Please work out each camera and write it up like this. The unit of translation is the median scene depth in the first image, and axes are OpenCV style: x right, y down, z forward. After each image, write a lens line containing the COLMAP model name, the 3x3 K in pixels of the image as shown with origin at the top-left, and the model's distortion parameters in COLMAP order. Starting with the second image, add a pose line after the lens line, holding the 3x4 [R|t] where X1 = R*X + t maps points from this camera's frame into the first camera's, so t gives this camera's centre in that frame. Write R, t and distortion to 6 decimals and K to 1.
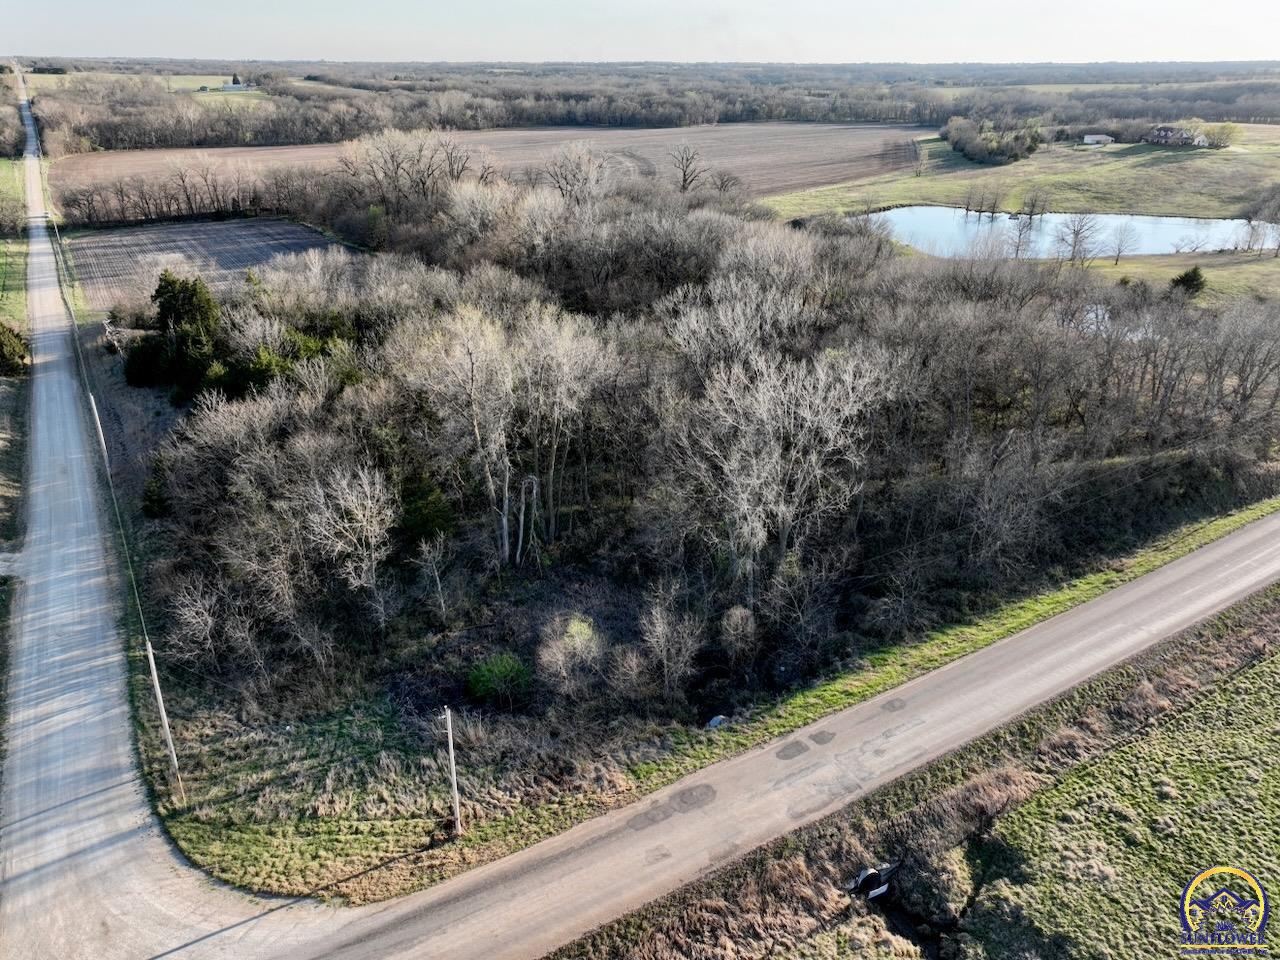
lens RADIAL K [[893.9, 0, 643.9], [0, 893.9, 485.5], [0, 0, 1]] dist [-0.002920, 0.020814]
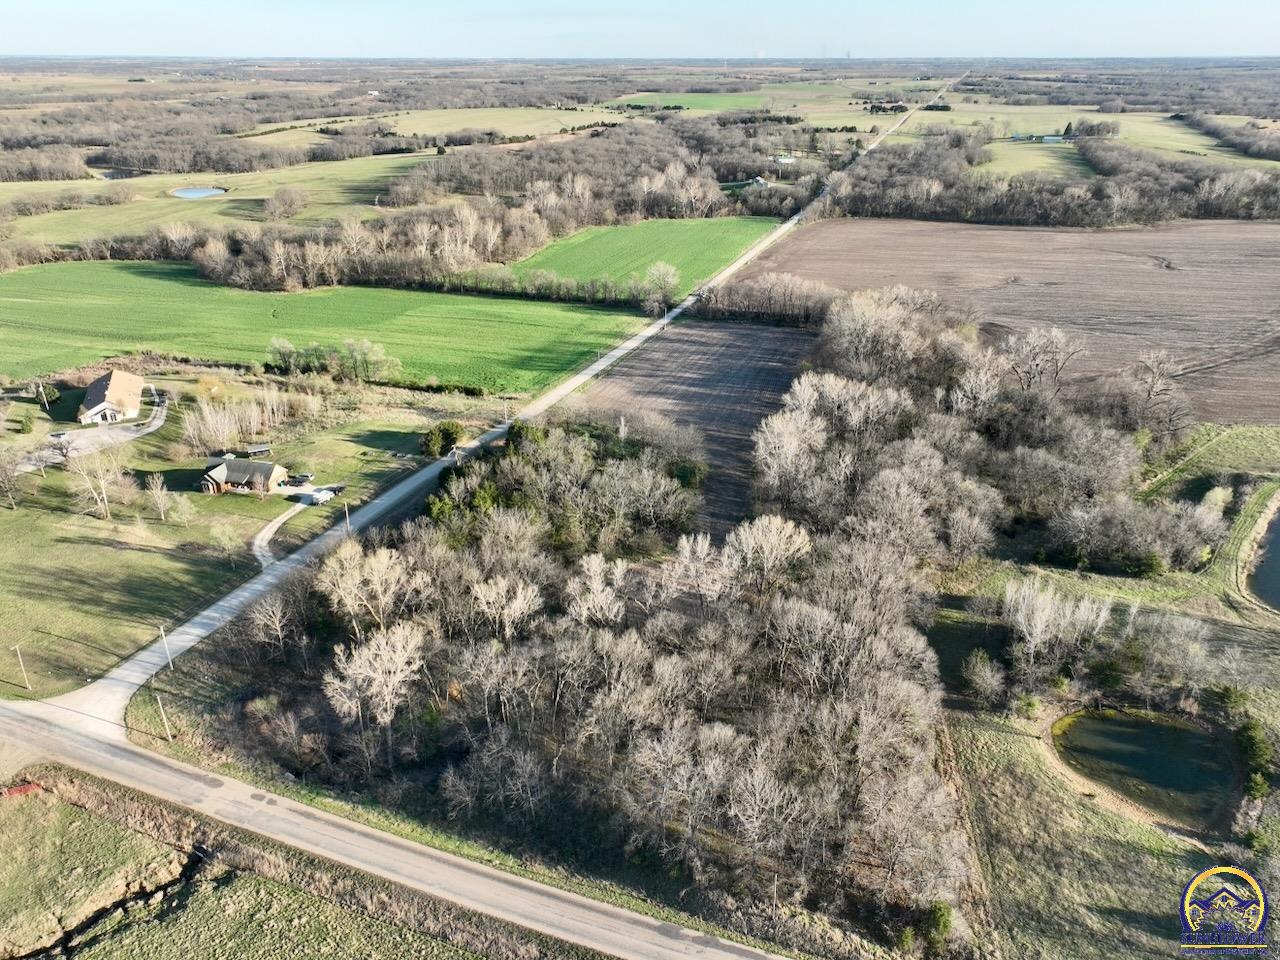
lens RADIAL K [[893.9, 0, 646.4], [0, 893.9, 479.9], [0, 0, 1]] dist [-0.002920, 0.020814]
pose [[0.610133, 0.336062, -0.717496, 1.112238], [-0.334523, 0.930177, 0.151211, -0.587400], [0.718215, 0.147760, 0.679952, 0.026932]]
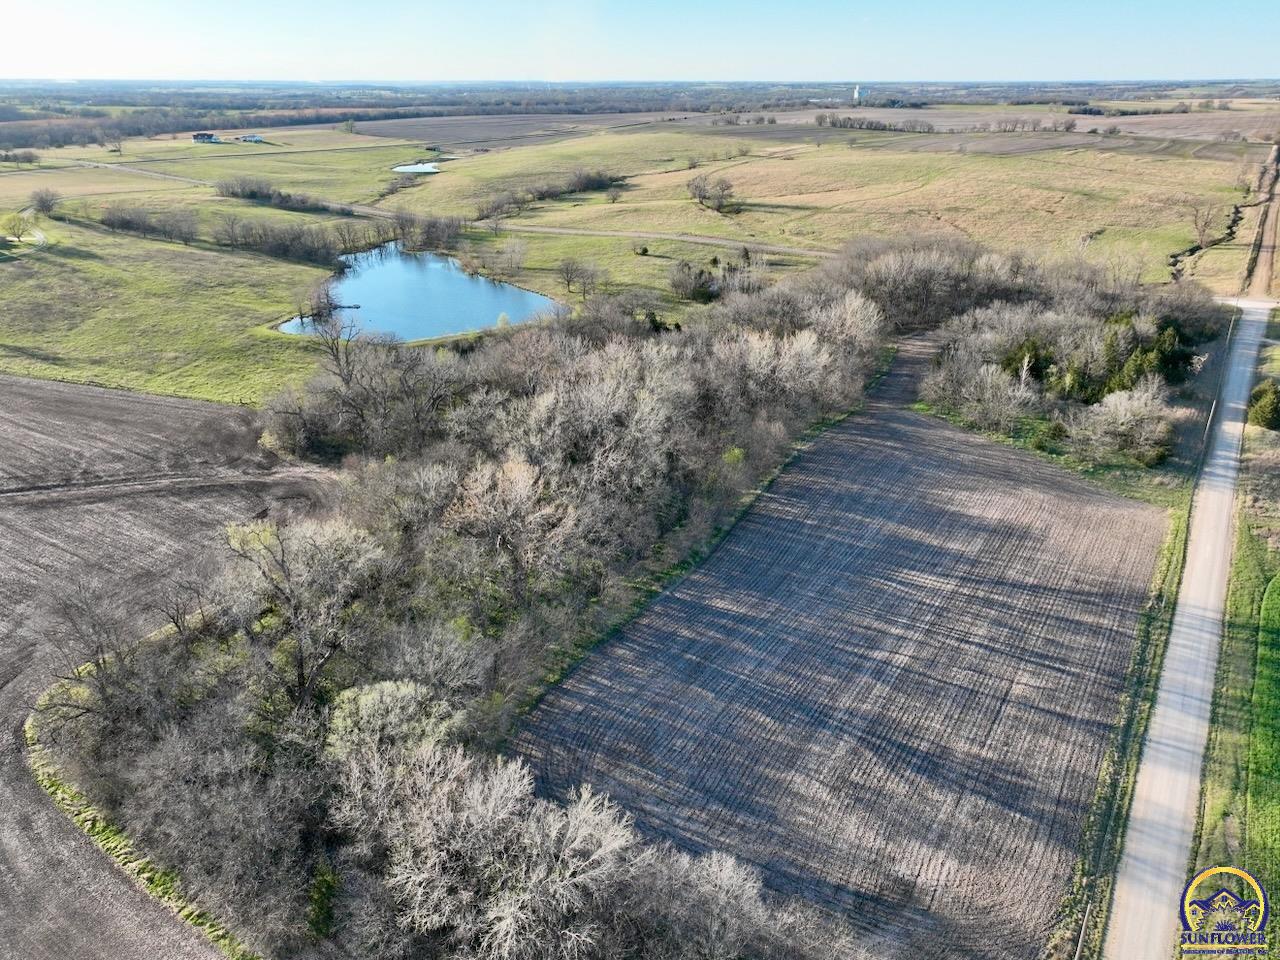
lens RADIAL K [[893.9, 0, 647.3], [0, 893.9, 486.0], [0, 0, 1]] dist [-0.002920, 0.020814]
pose [[-0.417006, -0.377982, 0.826581, -1.857262], [0.387299, 0.748833, 0.537819, -1.493039], [-0.822256, 0.544407, -0.165876, 2.557180]]
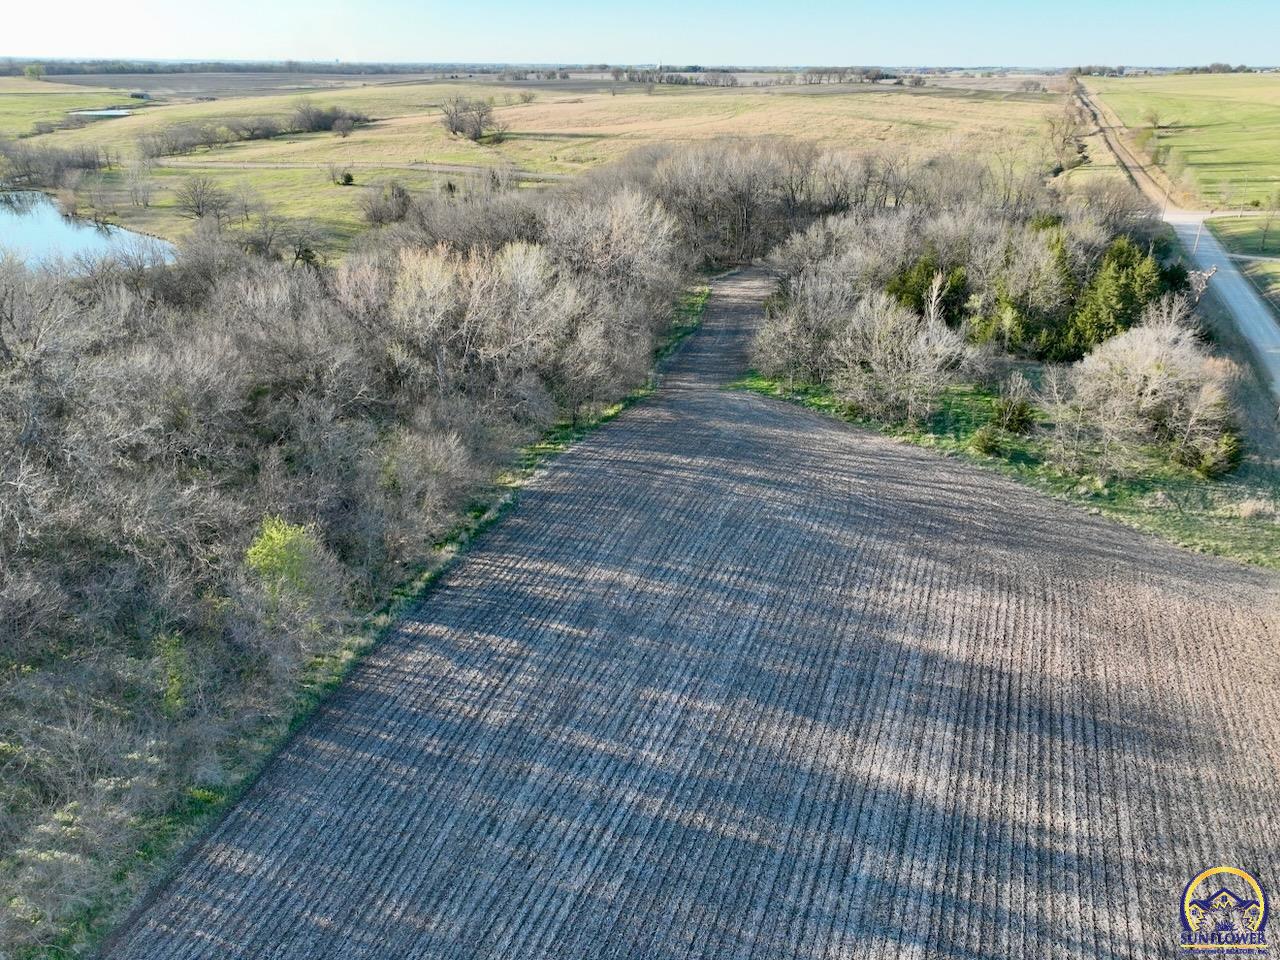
lens RADIAL K [[893.9, 0, 647.7], [0, 893.9, 484.8], [0, 0, 1]] dist [-0.002920, 0.020814]
pose [[-0.586712, -0.349961, 0.730272, -1.165717], [0.338819, 0.712982, 0.613888, -0.945941], [-0.735507, 0.607605, -0.299741, 2.131212]]
